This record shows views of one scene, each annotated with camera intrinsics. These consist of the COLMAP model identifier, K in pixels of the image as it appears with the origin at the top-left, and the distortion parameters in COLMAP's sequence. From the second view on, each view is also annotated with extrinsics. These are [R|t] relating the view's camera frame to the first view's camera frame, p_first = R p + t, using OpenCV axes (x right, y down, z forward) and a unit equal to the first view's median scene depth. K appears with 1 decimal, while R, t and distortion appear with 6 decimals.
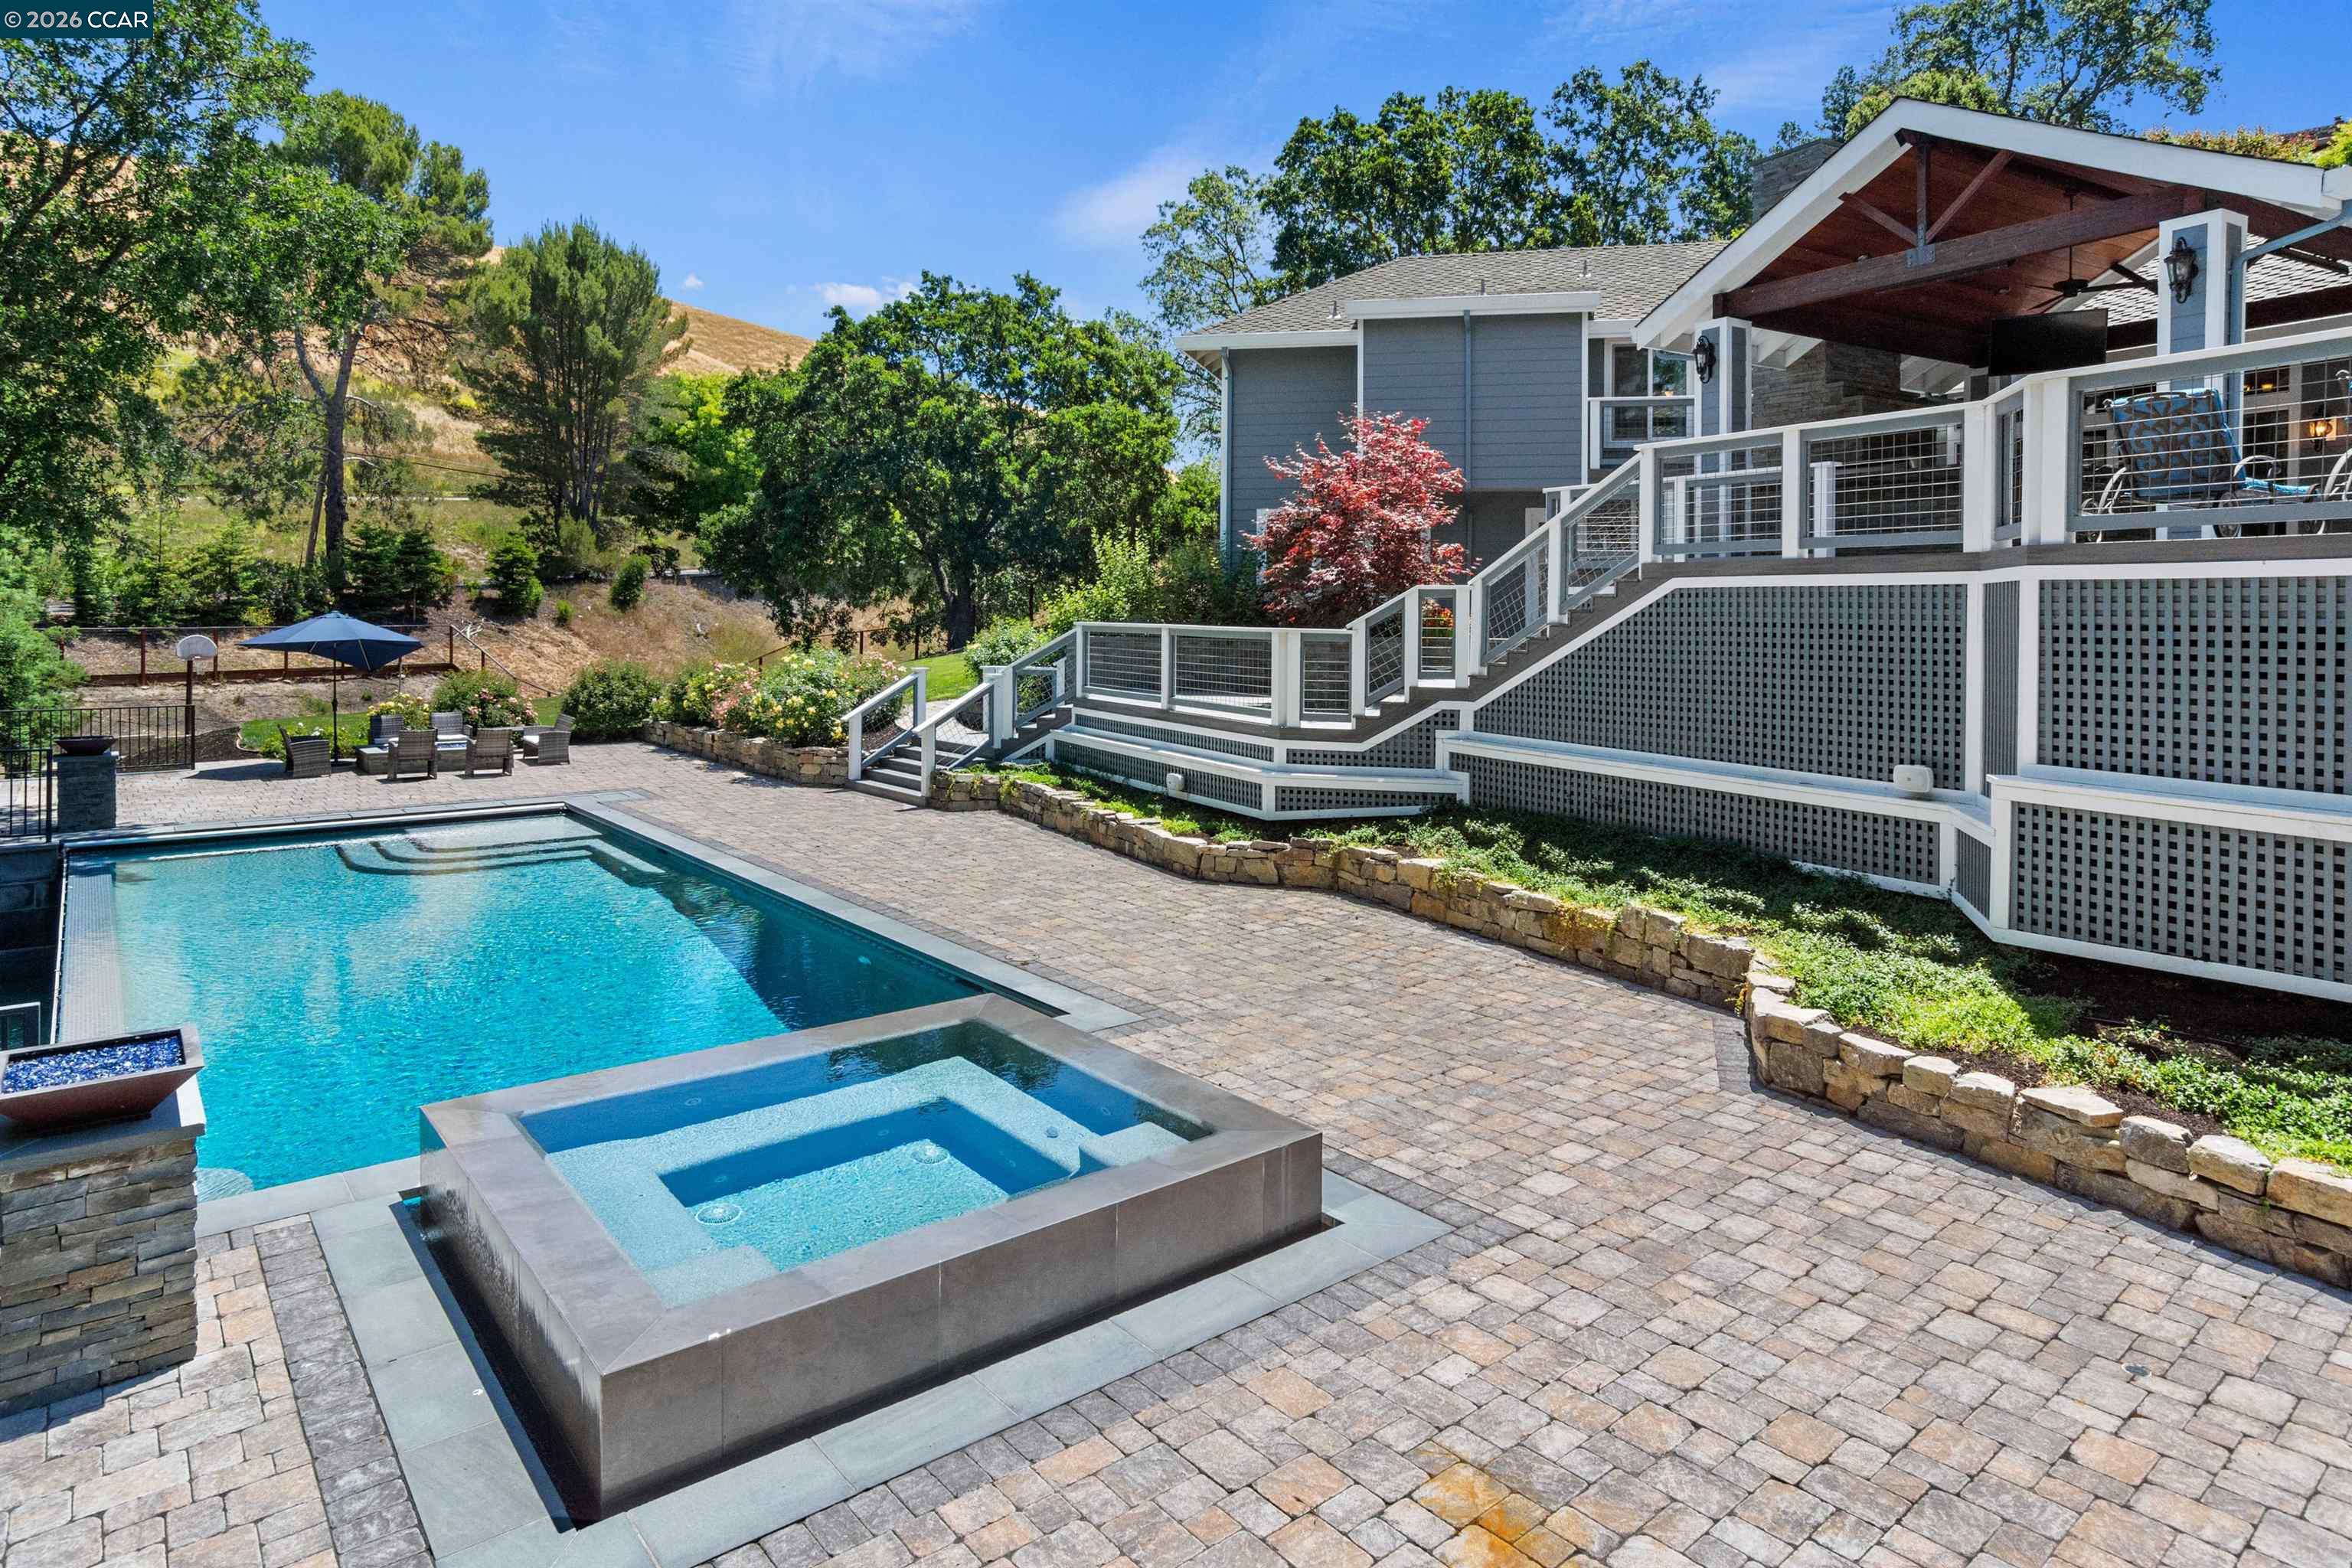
lens RADIAL K [[1351.9, 0, 1168.2], [0, 1351.9, 621.5], [0, 0, 1]] dist [-0.042199, 0.036291]
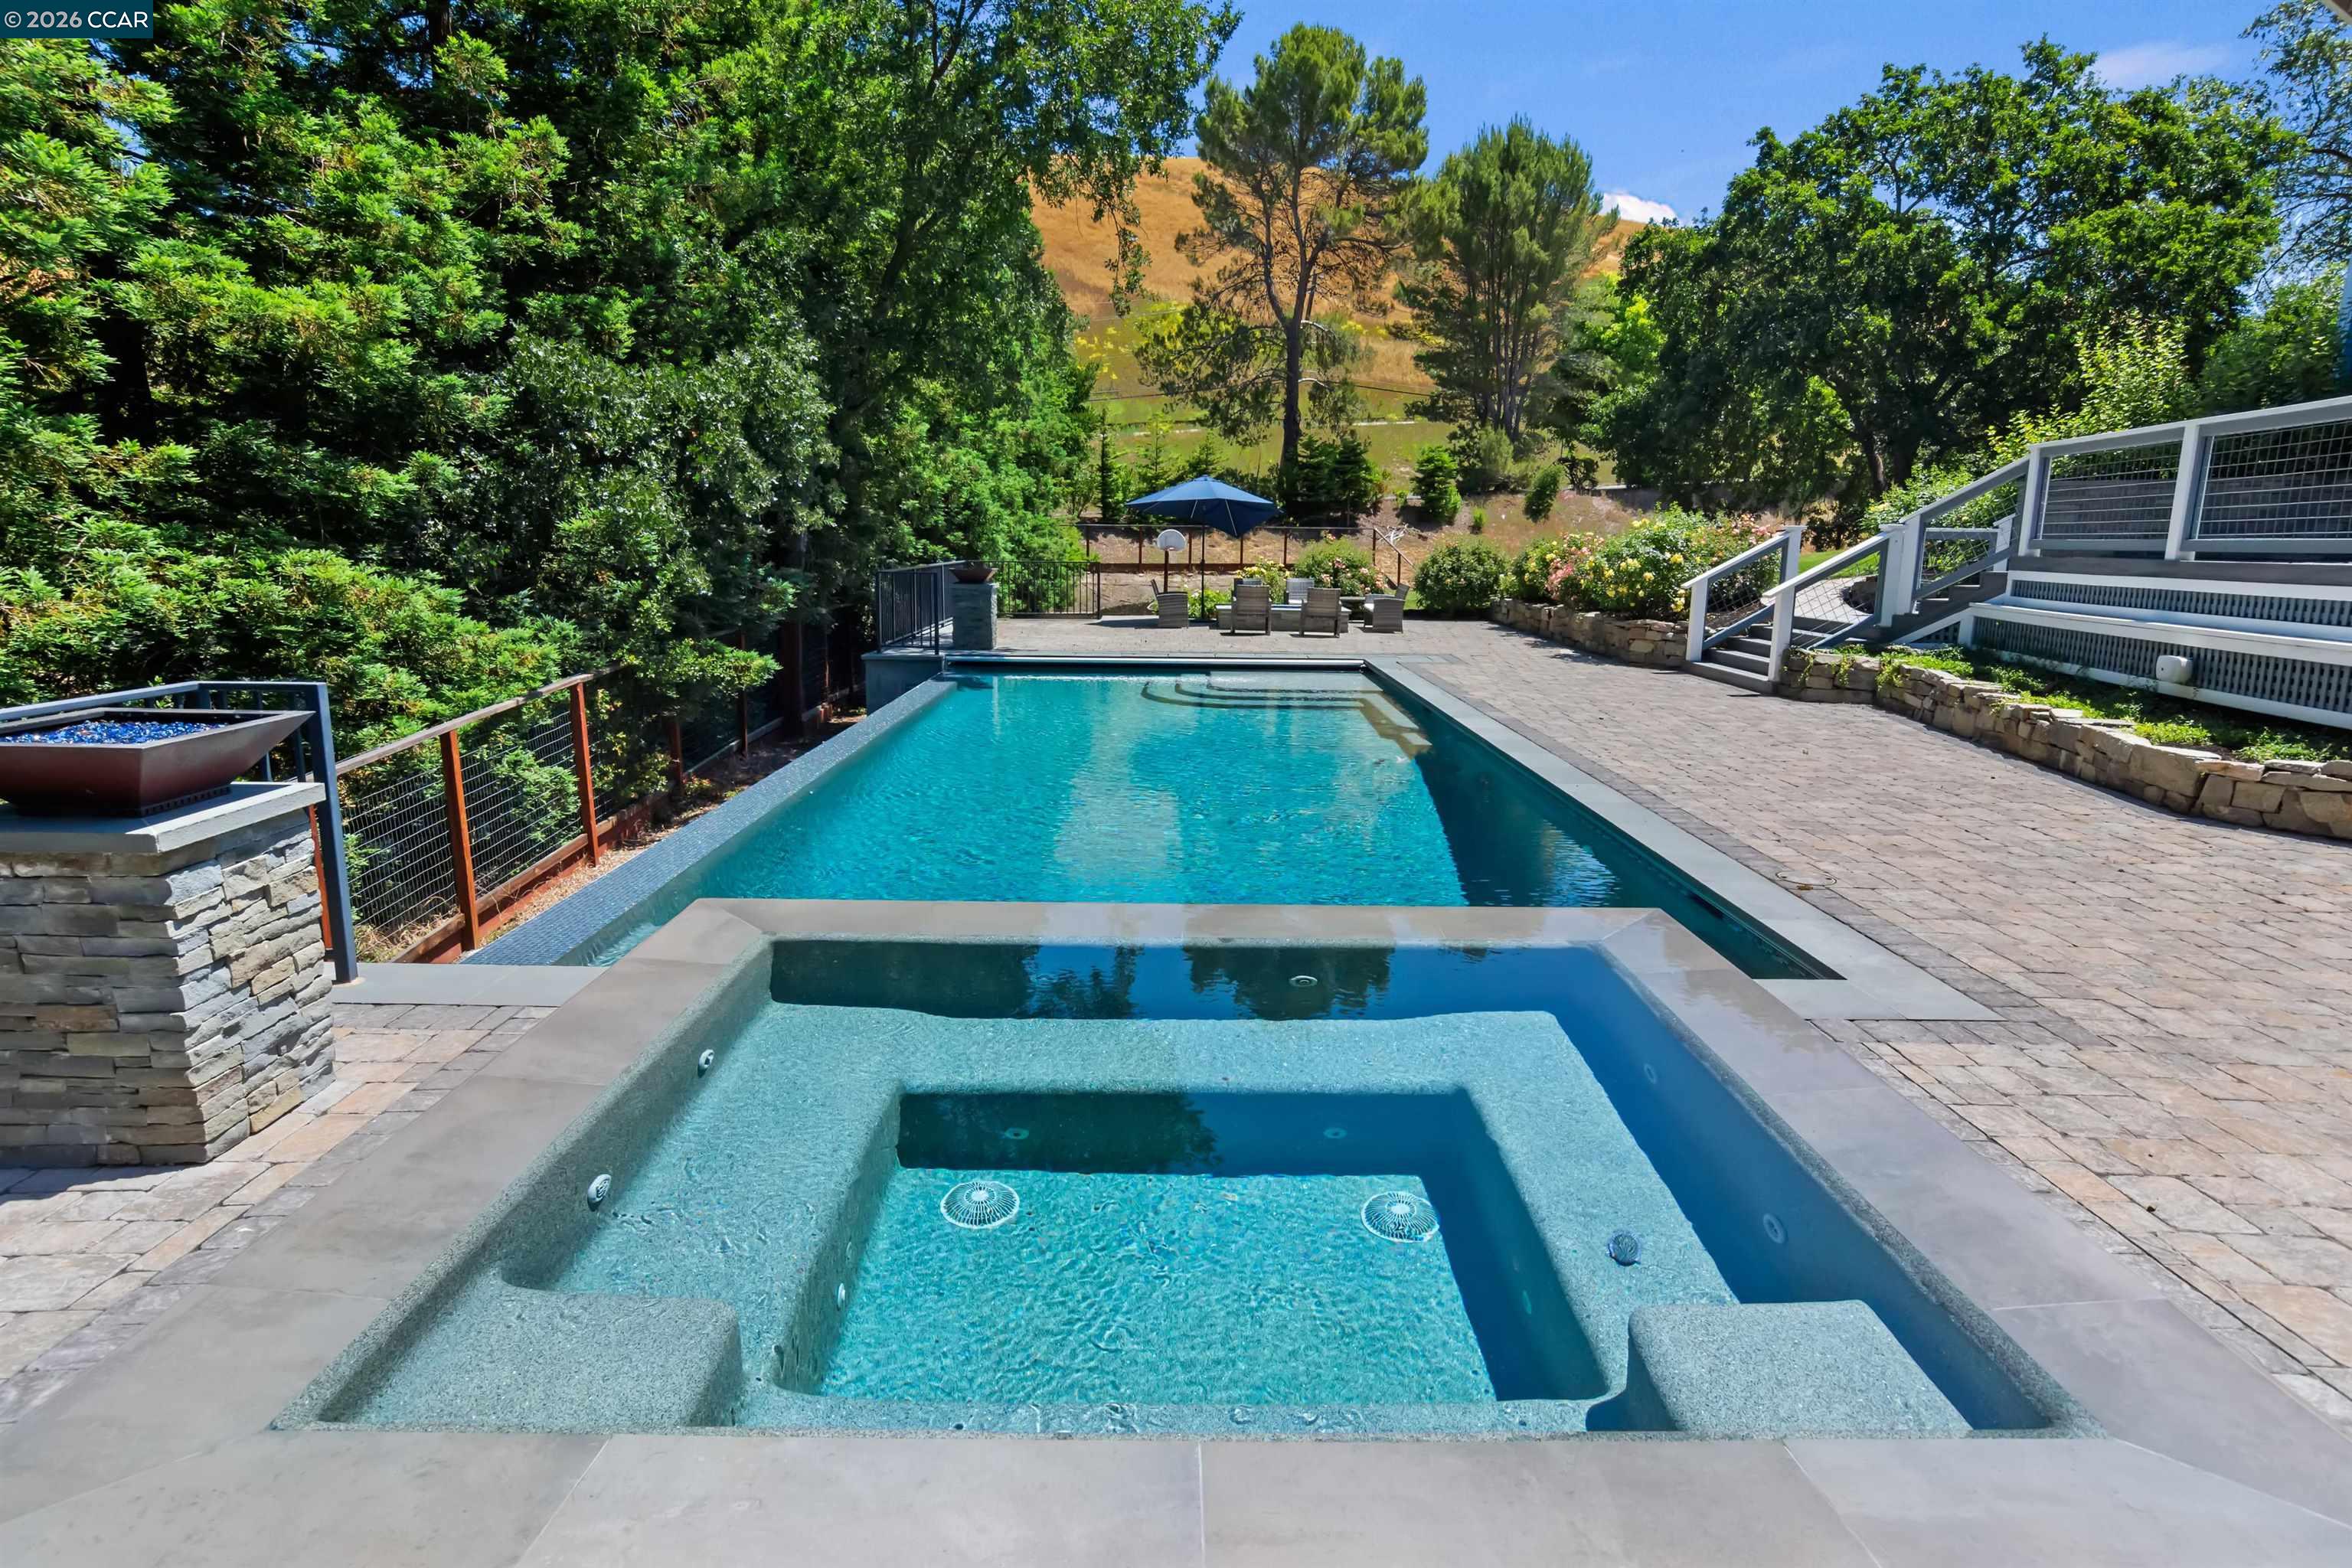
lens RADIAL K [[1291.5, 0, 1178.5], [0, 1291.5, 778.9], [0, 0, 1]] dist [-0.053075, 0.044615]
pose [[0.778458, 0.117617, -0.616579, 0.006095], [-0.010658, 0.984623, 0.174368, 0.028502], [0.627606, -0.129167, 0.767741, 0.102289]]
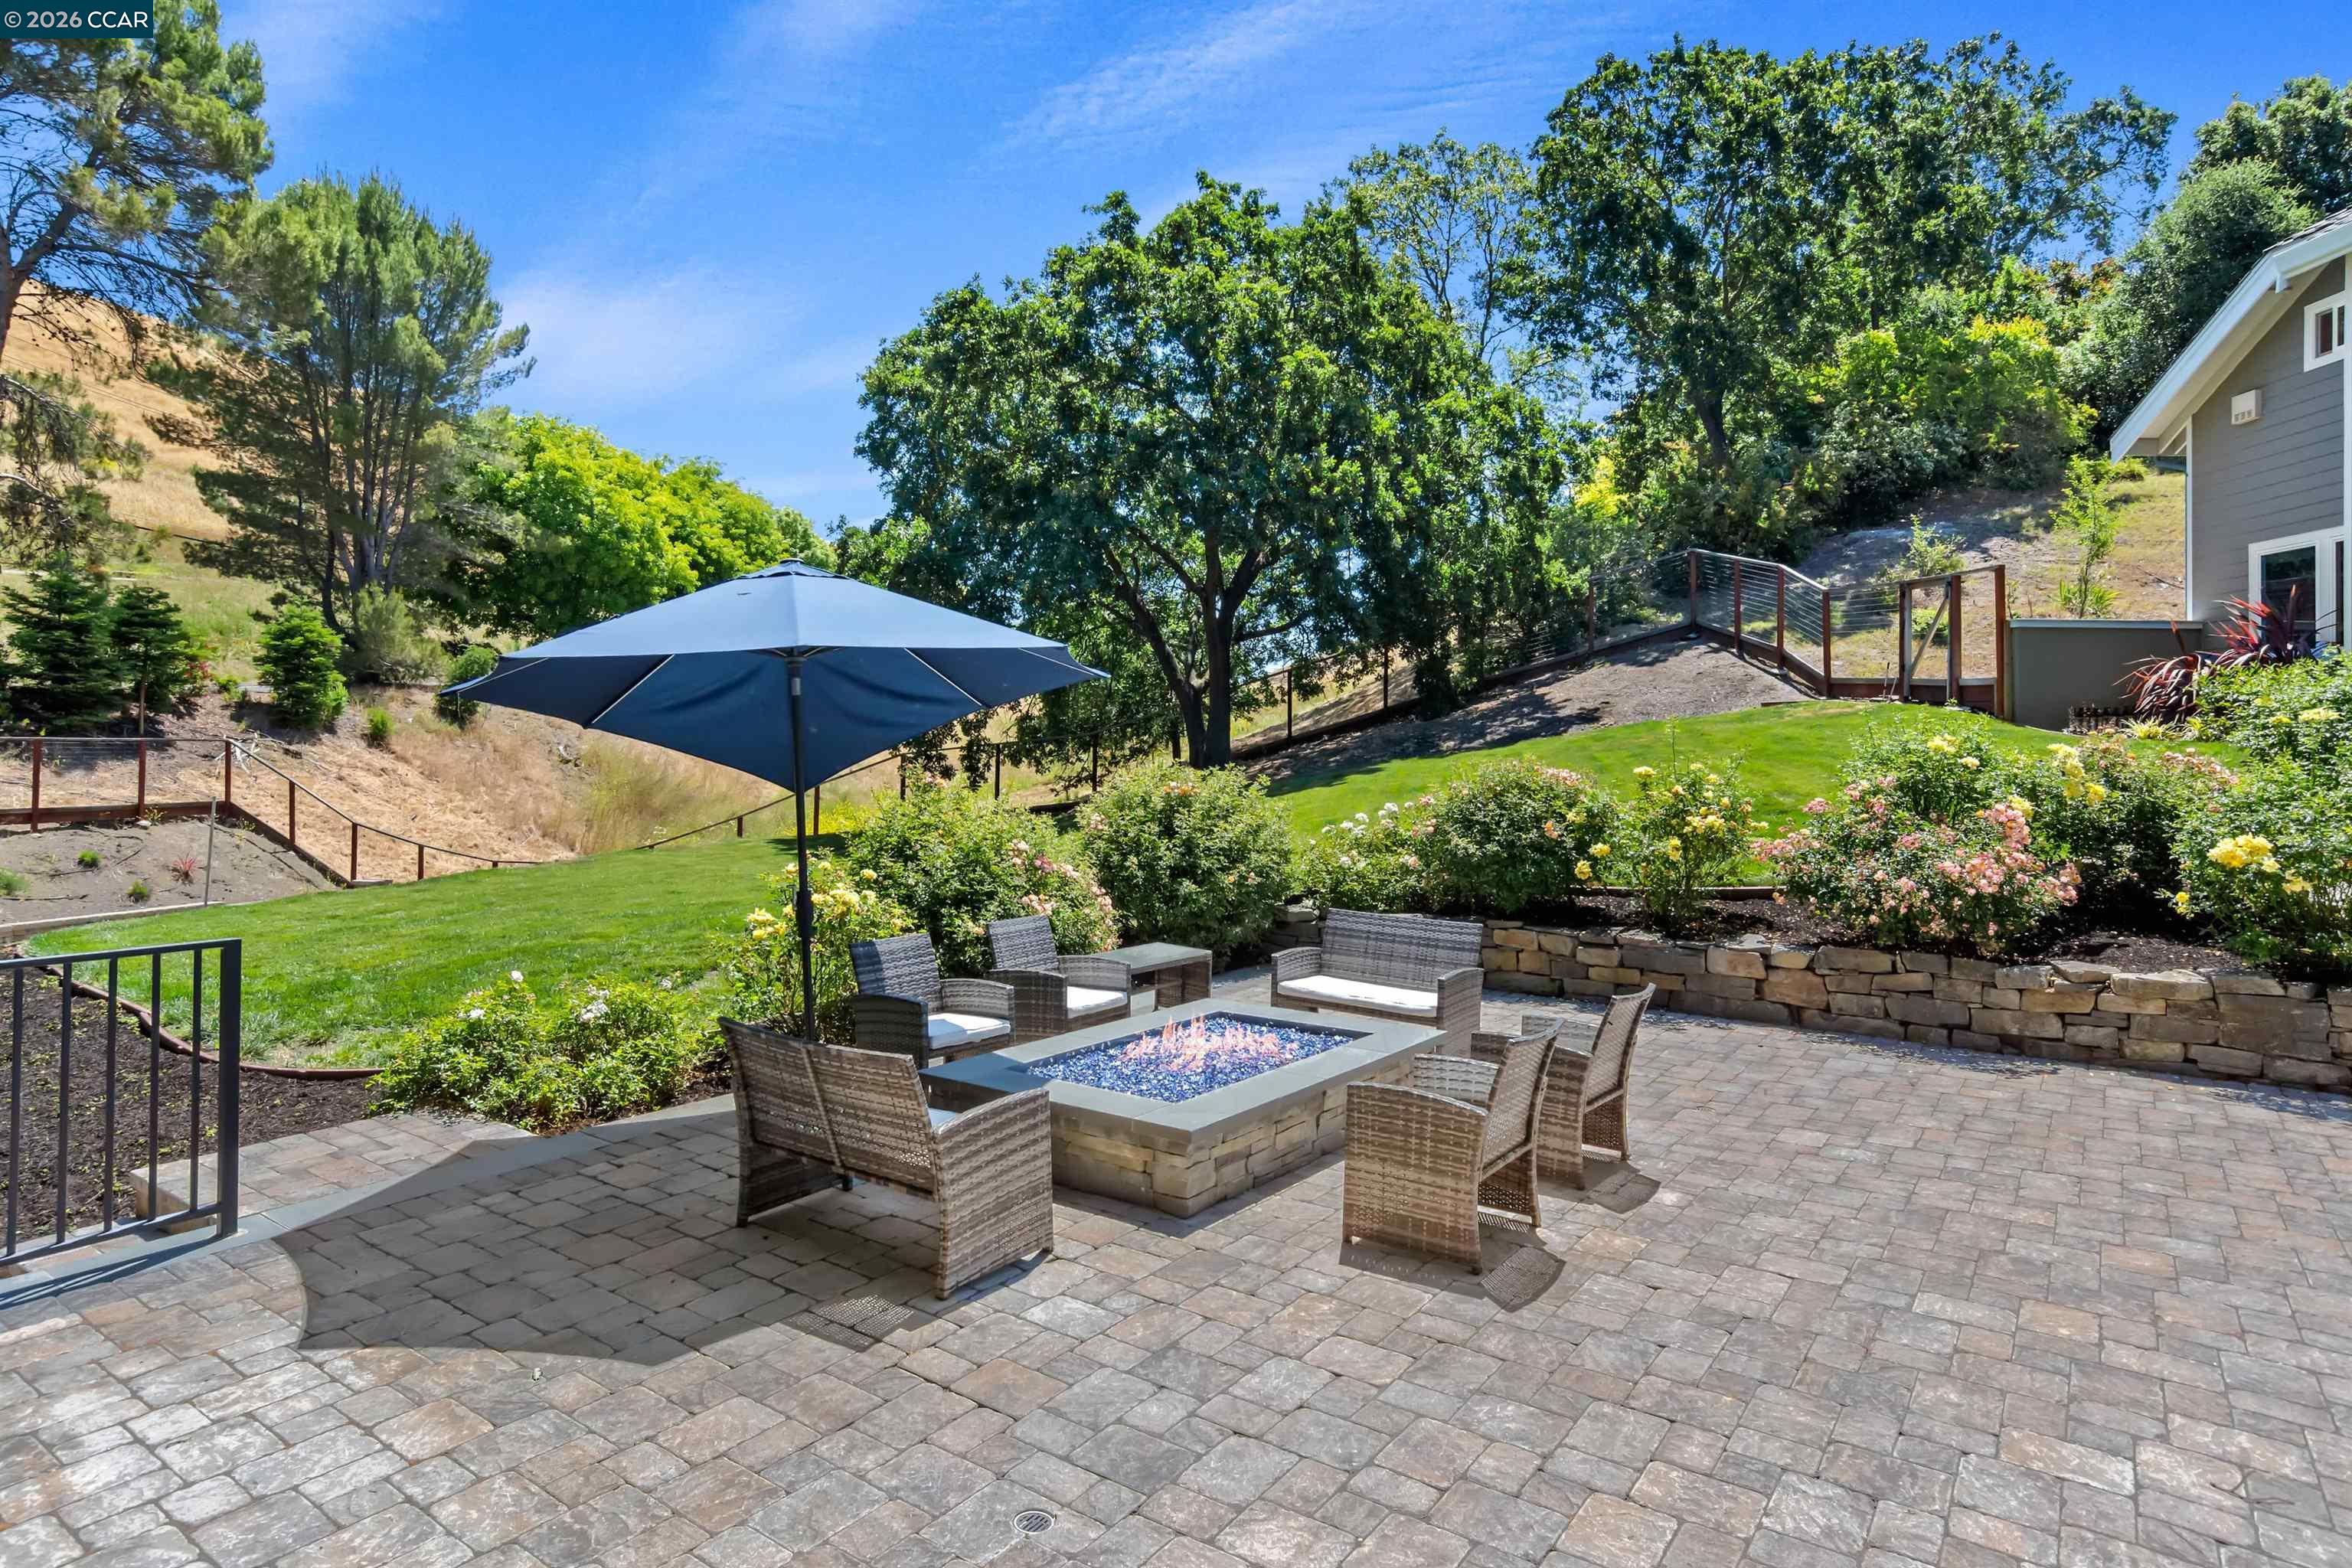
lens RADIAL K [[1305.2, 0, 1178.1], [0, 1305.2, 739.5], [0, 0, 1]] dist [-0.044960, 0.035864]
pose [[0.965885, -0.000851, 0.258971, -0.344537], [0.005242, 0.999854, -0.016264, 0.018803], [-0.258920, 0.017067, 0.965748, 0.405812]]
